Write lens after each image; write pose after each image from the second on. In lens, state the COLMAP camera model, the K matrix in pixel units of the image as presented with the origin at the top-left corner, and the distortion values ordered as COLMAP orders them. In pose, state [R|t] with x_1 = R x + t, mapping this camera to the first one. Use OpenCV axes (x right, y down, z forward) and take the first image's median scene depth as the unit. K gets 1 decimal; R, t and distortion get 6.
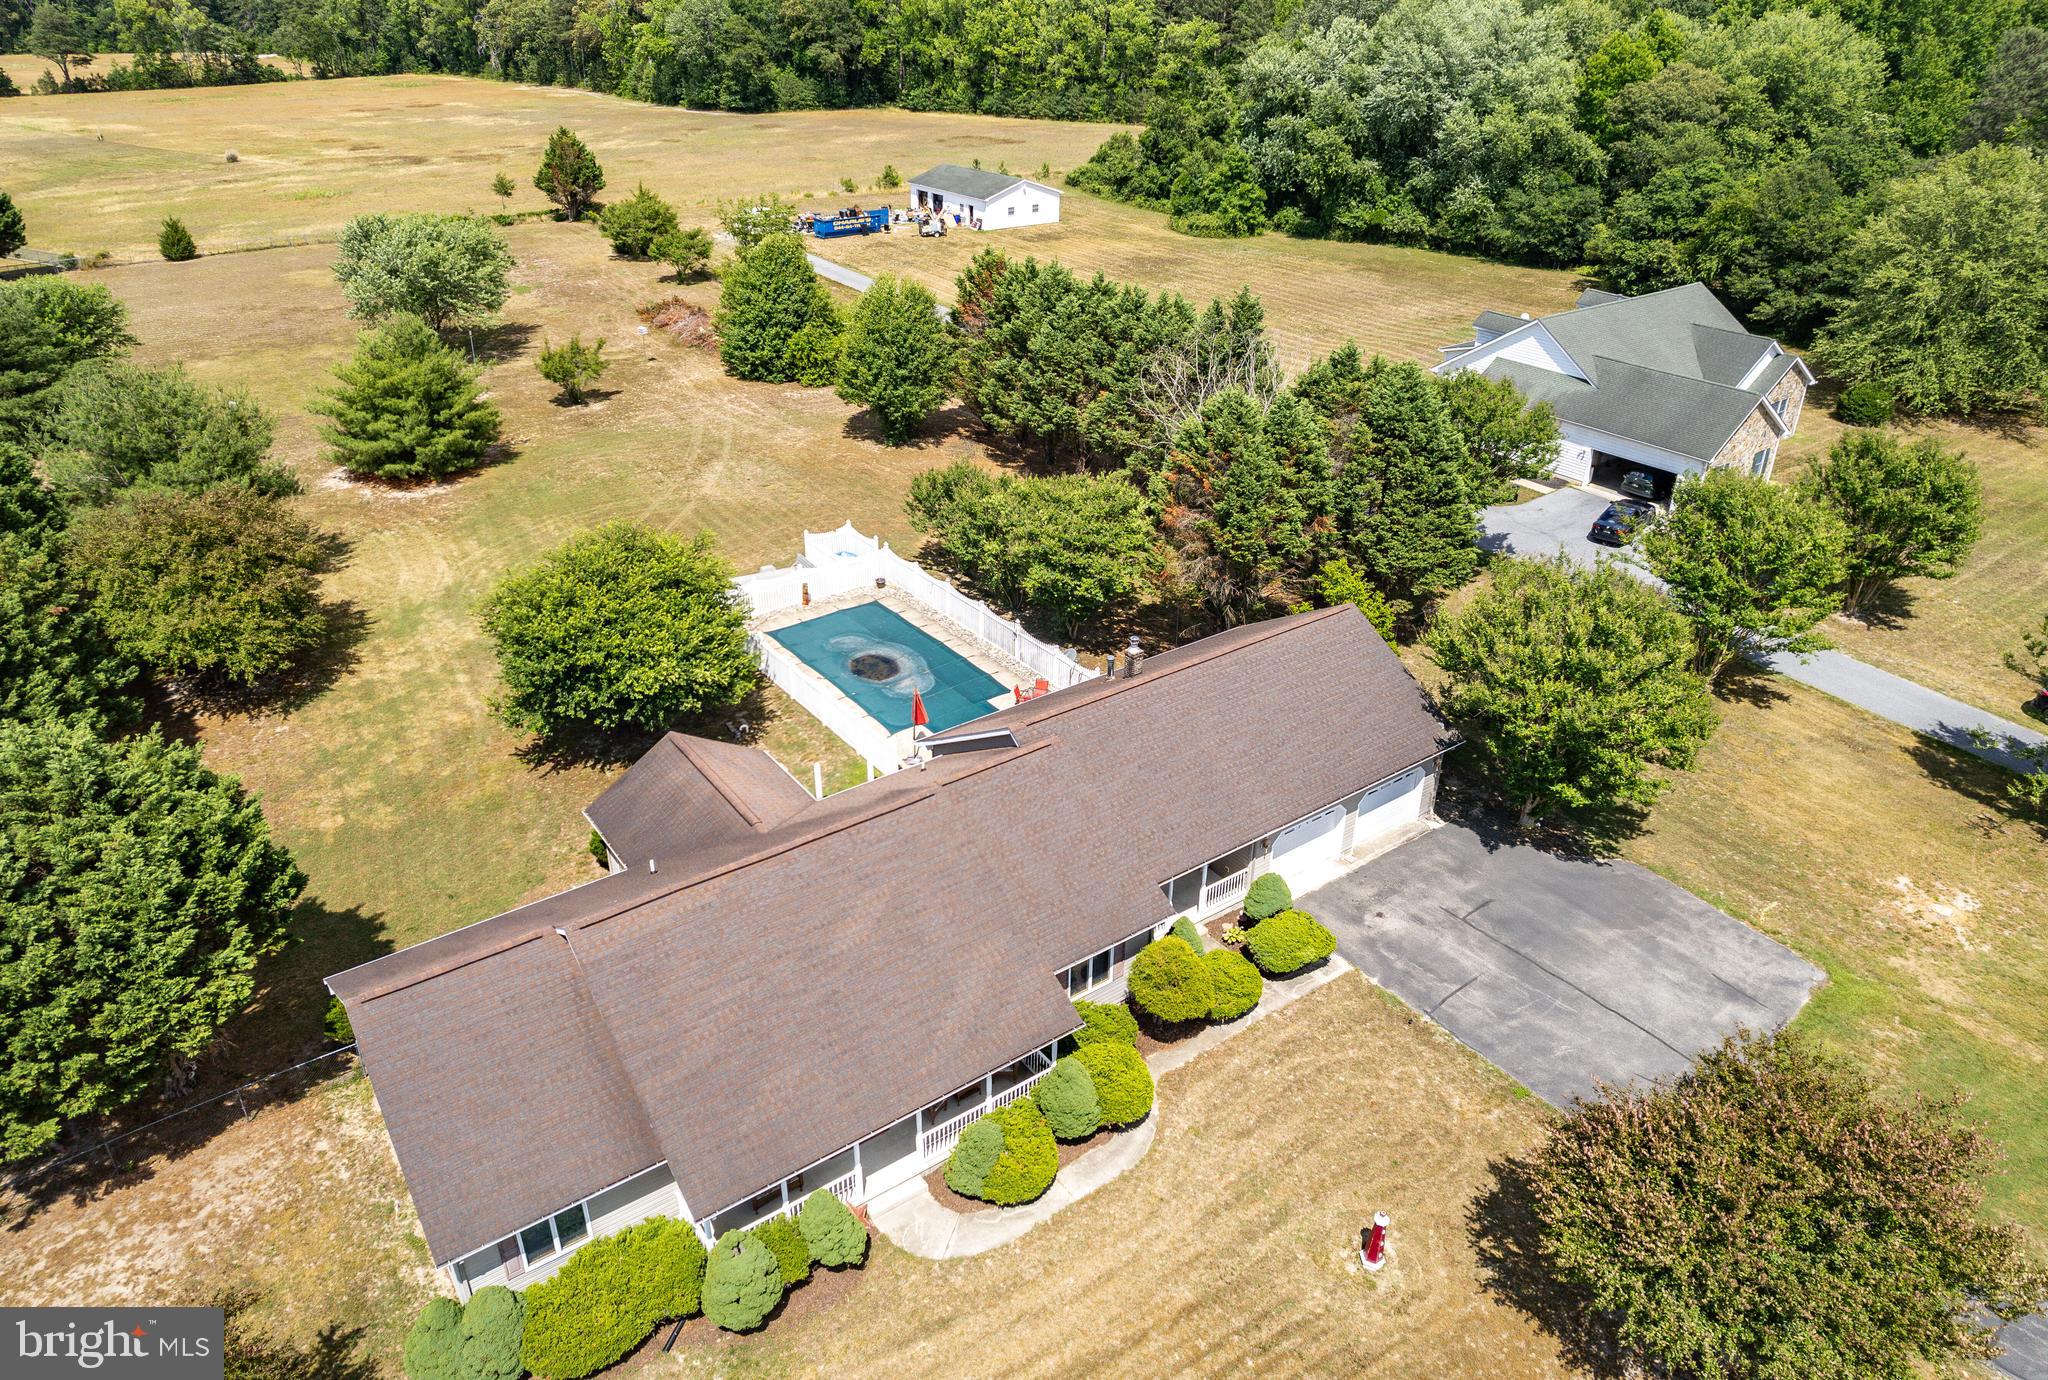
lens RADIAL K [[1362.0, 0, 1001.3], [0, 1362.0, 687.1], [0, 0, 1]] dist [-0.075385, 0.067707]
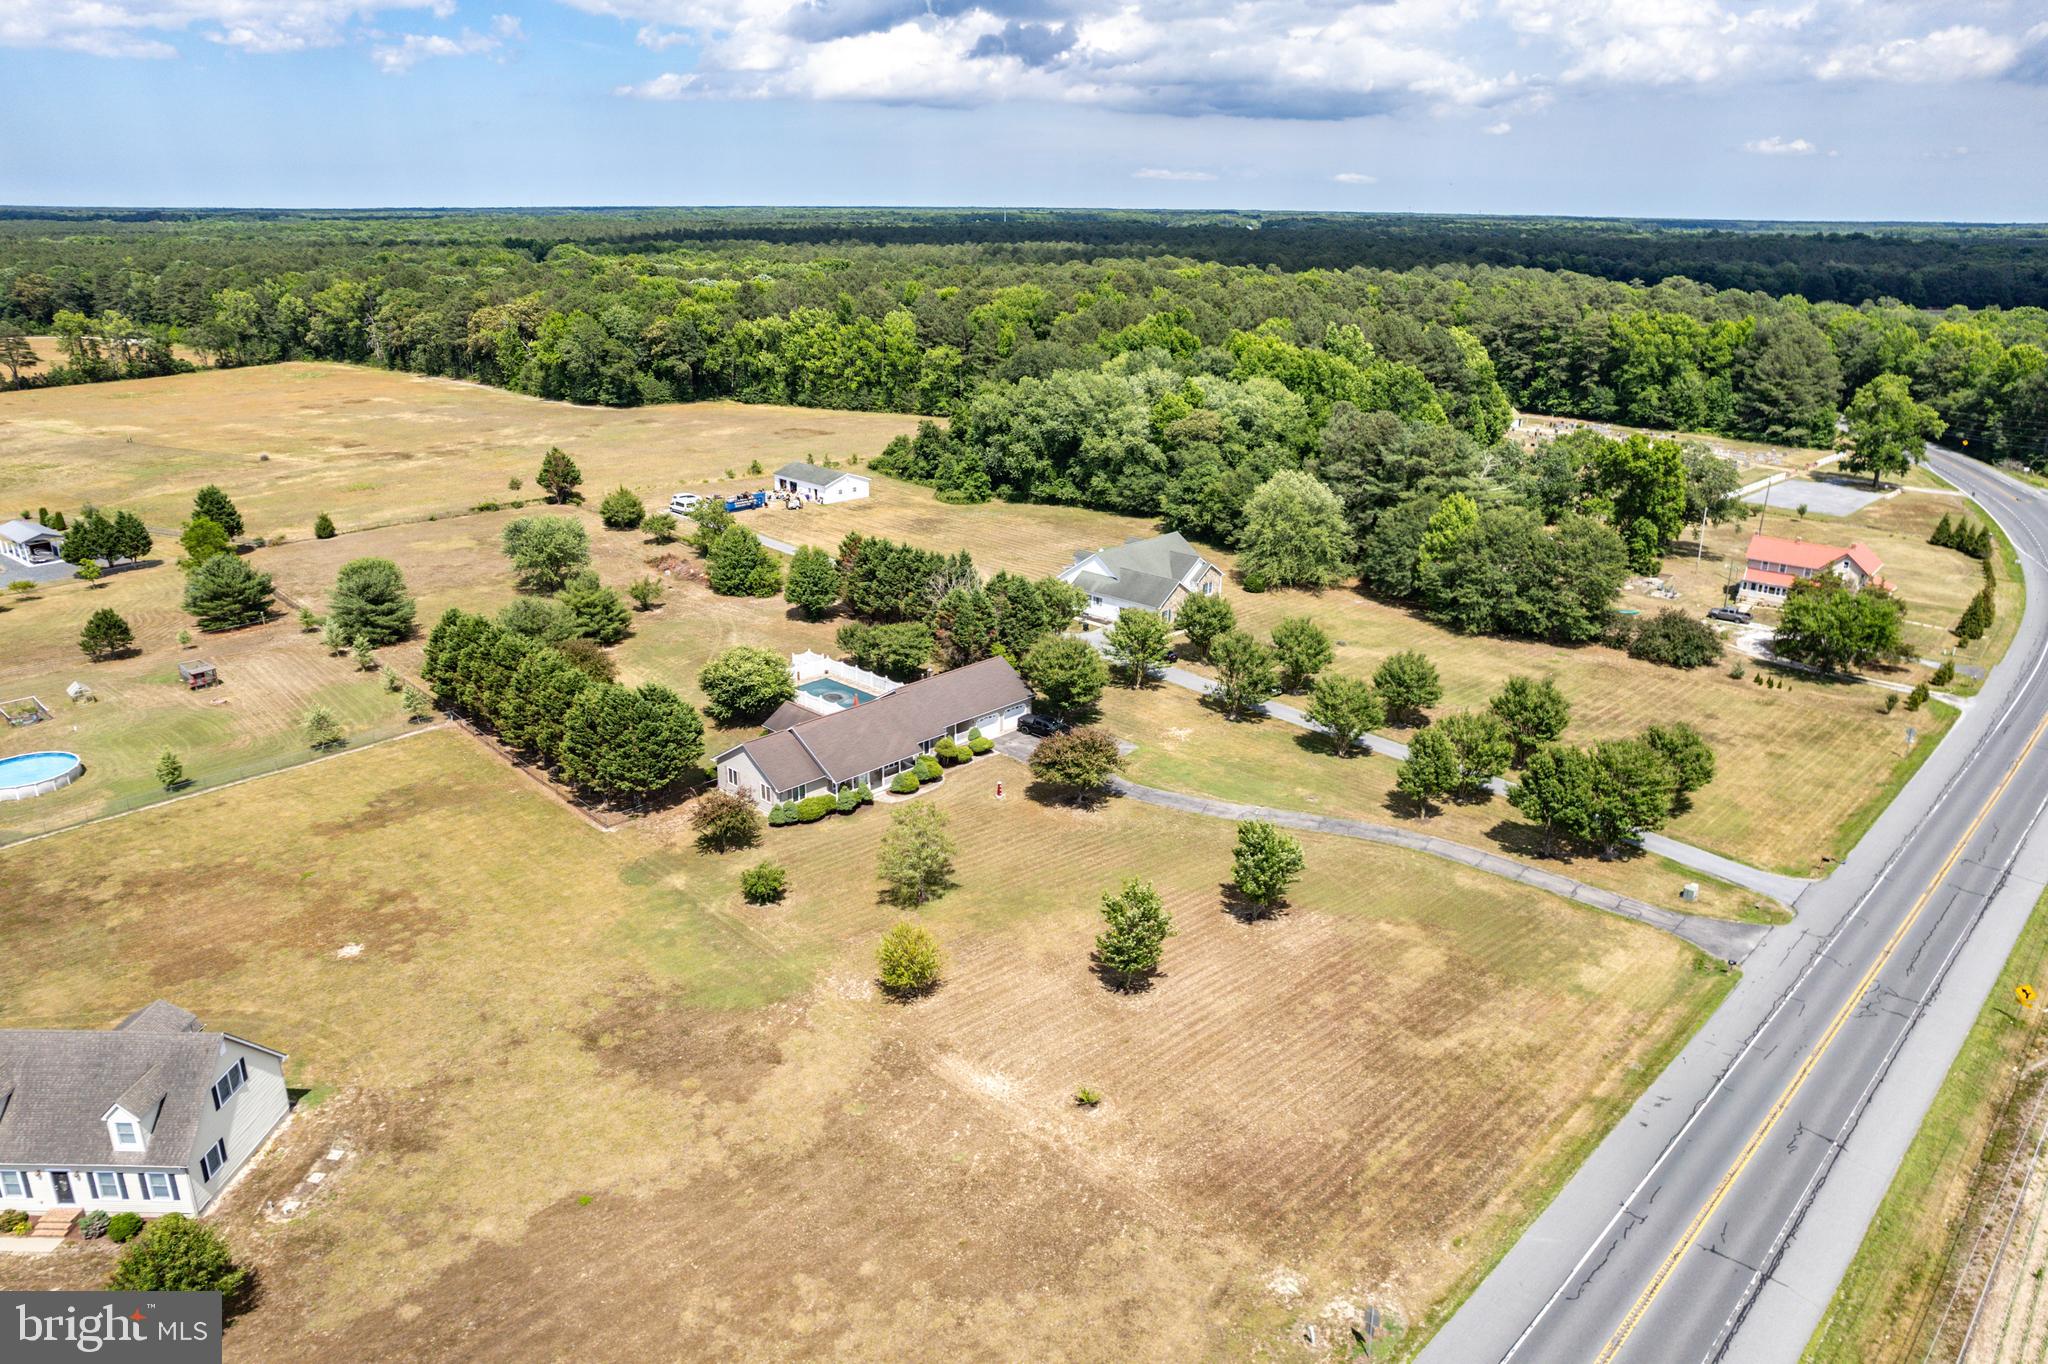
lens RADIAL K [[1348.5, 0, 1029.5], [0, 1348.5, 670.4], [0, 0, 1]] dist [-0.085676, 0.074561]
pose [[0.982929, -0.051537, 0.176618, -0.086449], [0.079590, 0.984604, -0.155632, 0.181694], [-0.165878, 0.167032, 0.971897, -0.790680]]
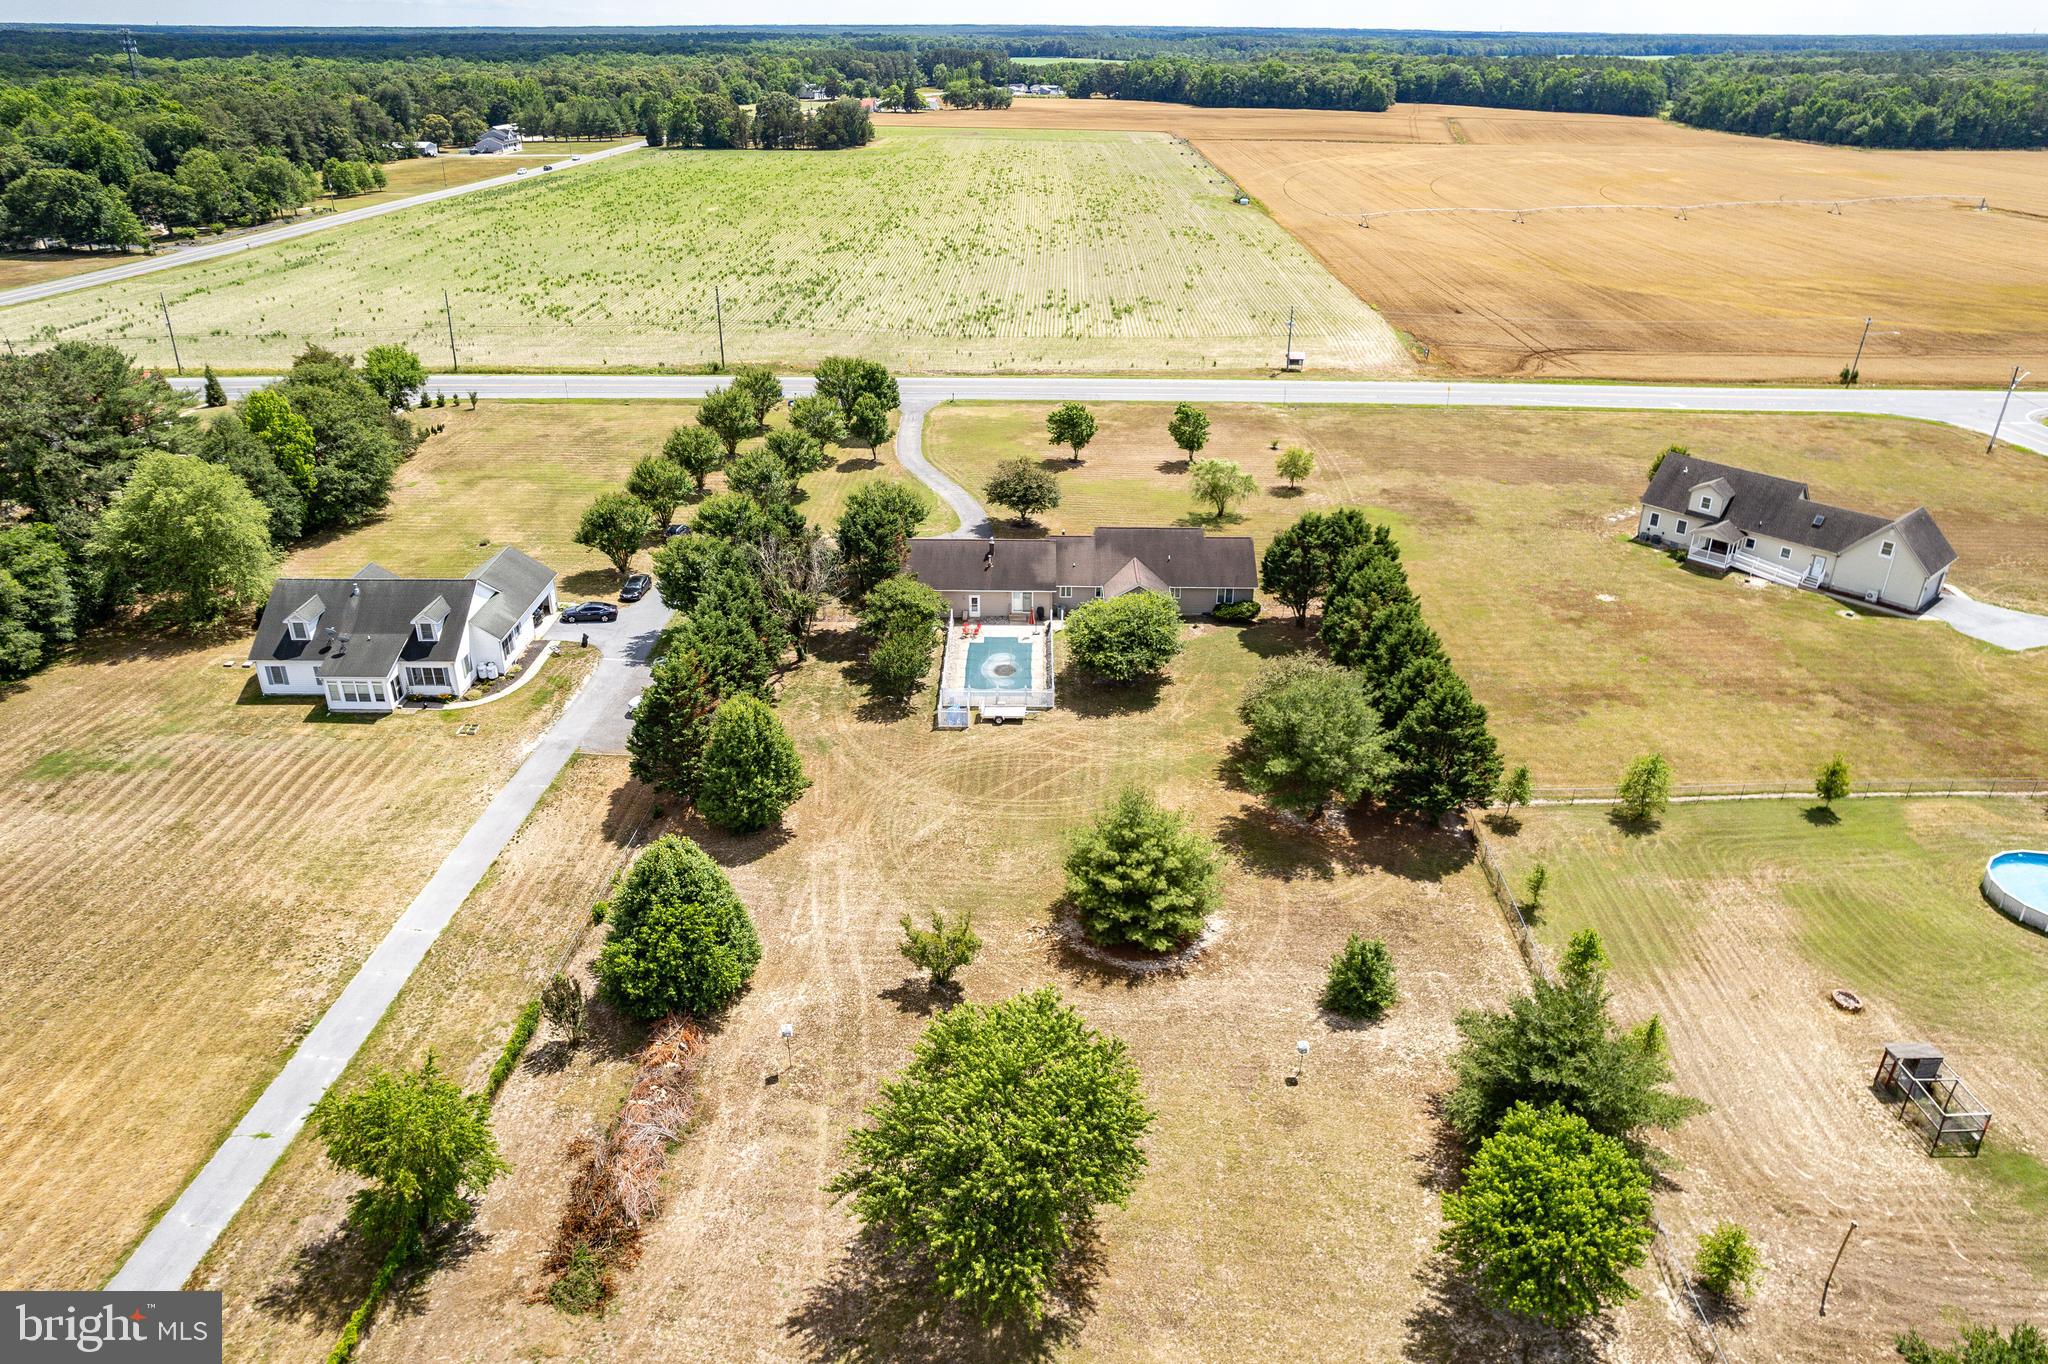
lens RADIAL K [[1348.5, 0, 1029.5], [0, 1348.5, 670.4], [0, 0, 1]] dist [-0.085676, 0.074561]
pose [[-0.810654, -0.248260, 0.530289, -0.587946], [0.275660, 0.637200, 0.719714, -0.713294], [-0.516576, 0.729619, -0.448113, 0.918464]]
